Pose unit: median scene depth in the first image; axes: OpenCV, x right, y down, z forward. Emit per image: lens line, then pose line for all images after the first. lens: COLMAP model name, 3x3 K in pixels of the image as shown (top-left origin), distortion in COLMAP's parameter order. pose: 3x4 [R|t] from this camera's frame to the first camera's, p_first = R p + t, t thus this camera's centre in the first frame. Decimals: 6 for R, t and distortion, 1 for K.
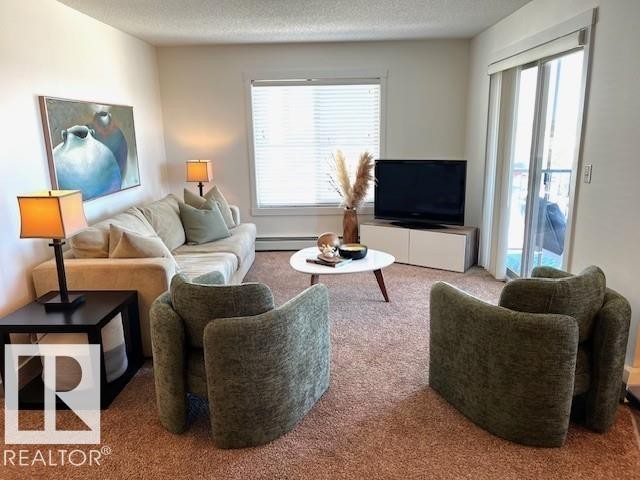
lens RADIAL K [[483.2, 0, 320.0], [0, 483.2, 240.0], [0, 0, 1]] dist [0.025061, -0.007823]
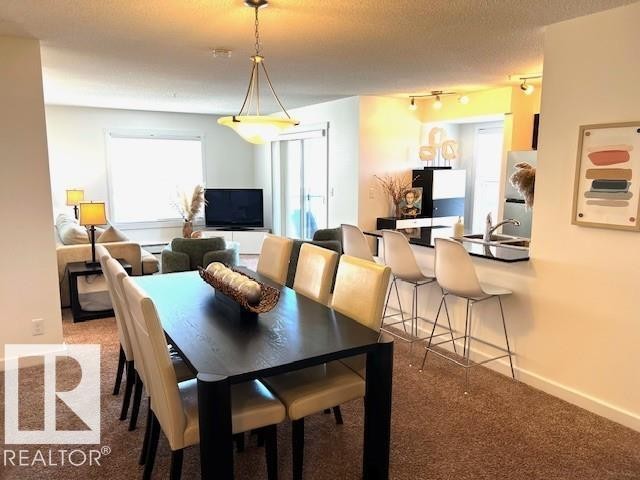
lens RADIAL K [[483.2, 0, 320.0], [0, 483.2, 240.0], [0, 0, 1]] dist [0.025061, -0.007823]
pose [[0.851126, -0.056058, 0.521960, -0.466546], [0.097393, 0.993883, -0.052069, 0.136072], [-0.515848, 0.095153, 0.851379, -0.592973]]
